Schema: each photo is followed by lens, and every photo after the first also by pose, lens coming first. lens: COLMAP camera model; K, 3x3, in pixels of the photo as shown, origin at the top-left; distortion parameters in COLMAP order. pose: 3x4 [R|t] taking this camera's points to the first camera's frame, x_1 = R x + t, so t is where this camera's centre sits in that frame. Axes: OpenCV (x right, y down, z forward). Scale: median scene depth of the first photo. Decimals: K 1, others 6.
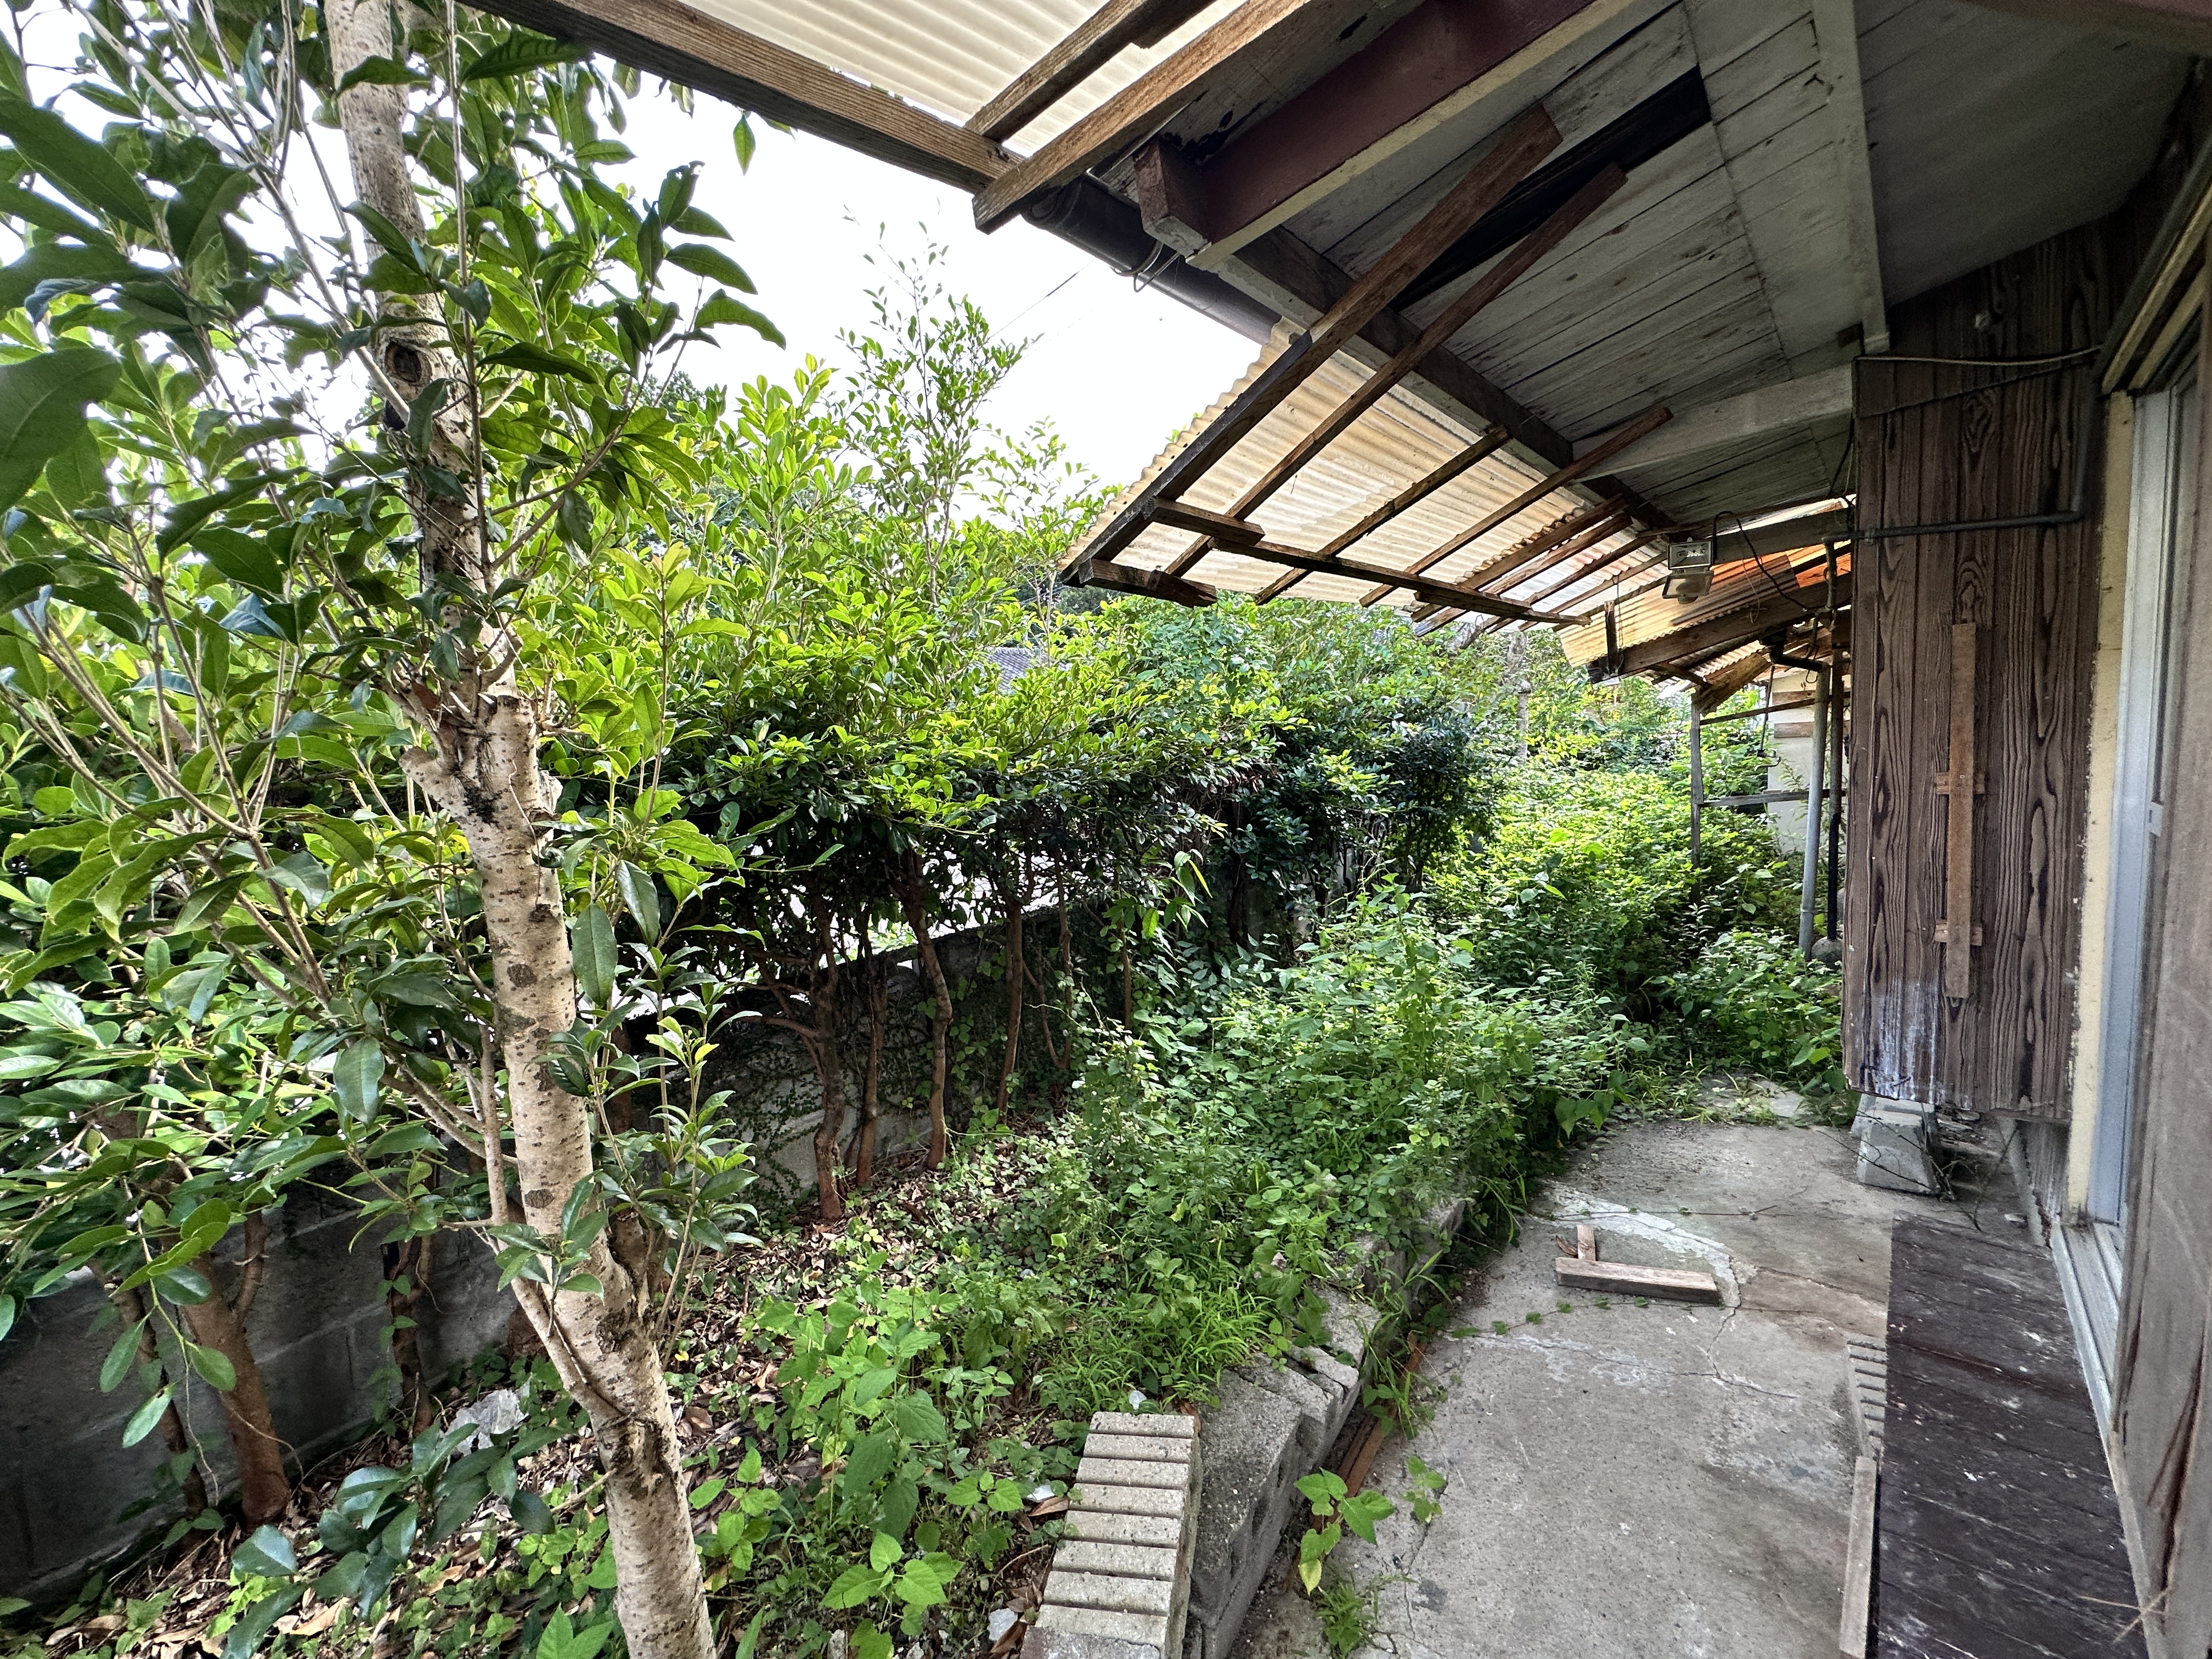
lens RADIAL K [[889.6, 0, 1111.4], [0, 889.6, 831.7], [0, 0, 1]] dist [-0.002351, 0.000377]
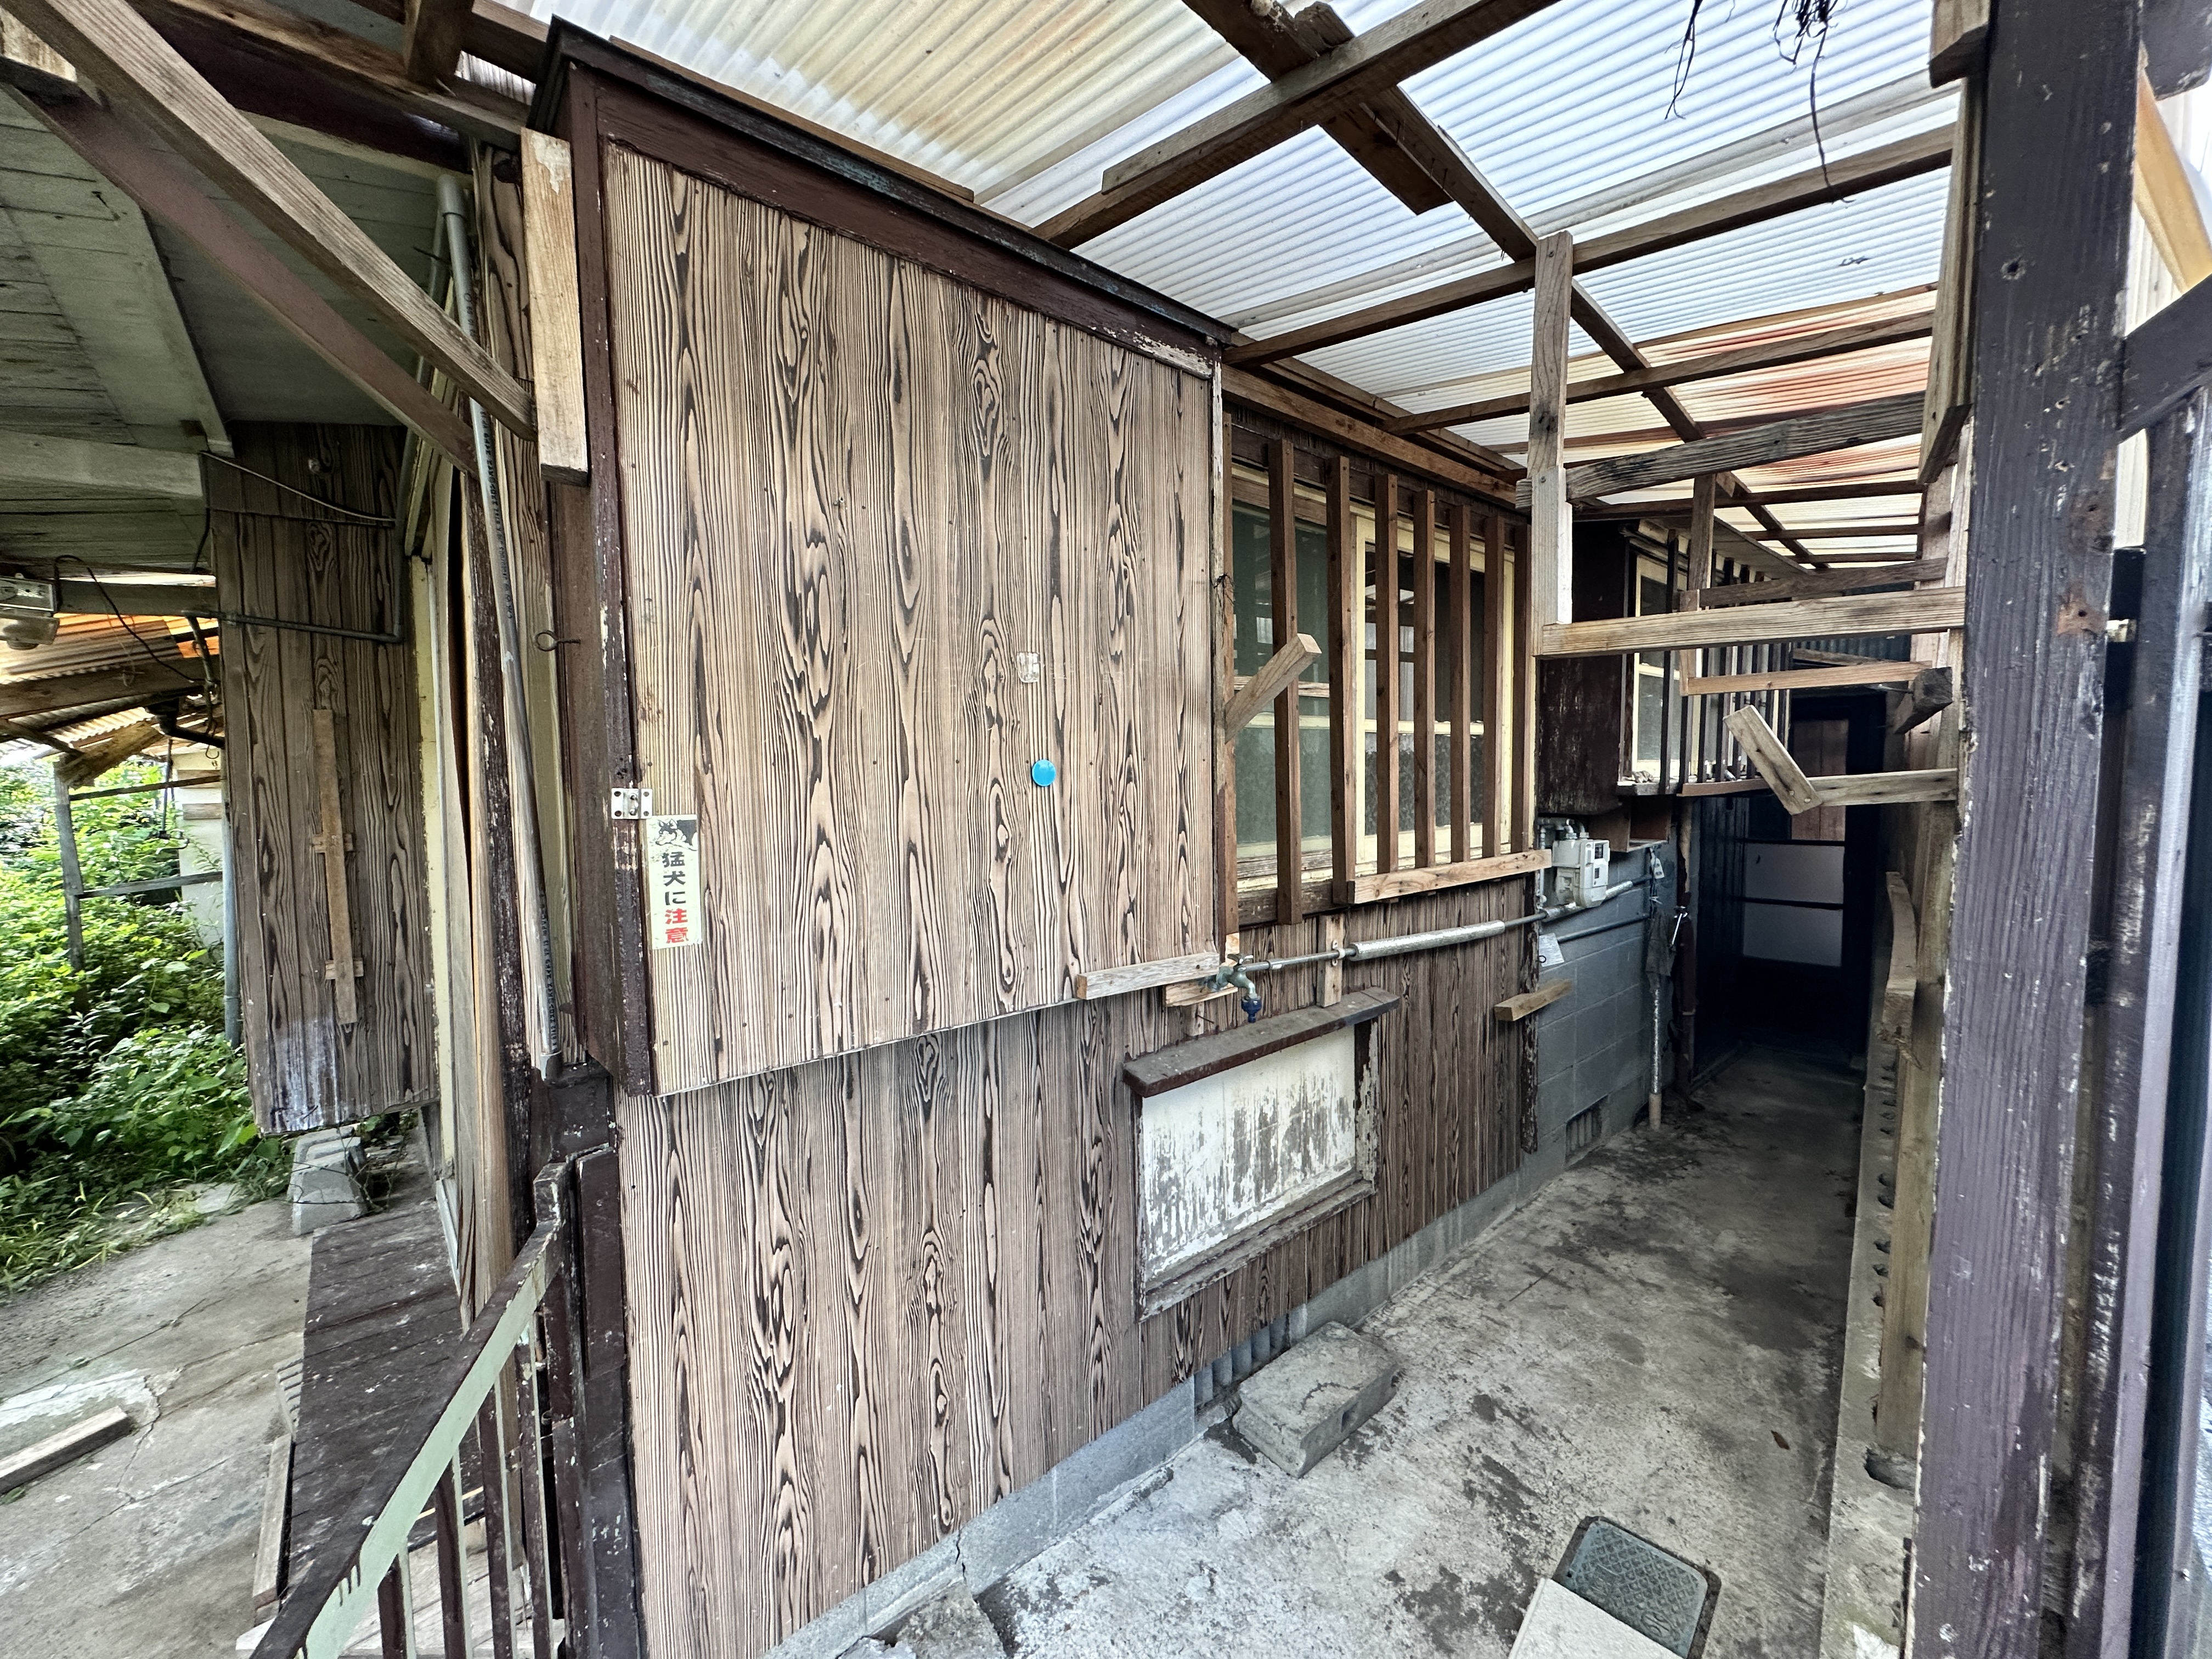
lens RADIAL K [[889.6, 0, 1110.4], [0, 889.6, 828.0], [0, 0, 1]] dist [-0.002351, 0.000377]
pose [[0.133907, -0.001928, 0.990992, -0.056459], [0.104275, 0.994474, -0.012155, 0.033200], [-0.985493, 0.104963, 0.133368, -0.126728]]
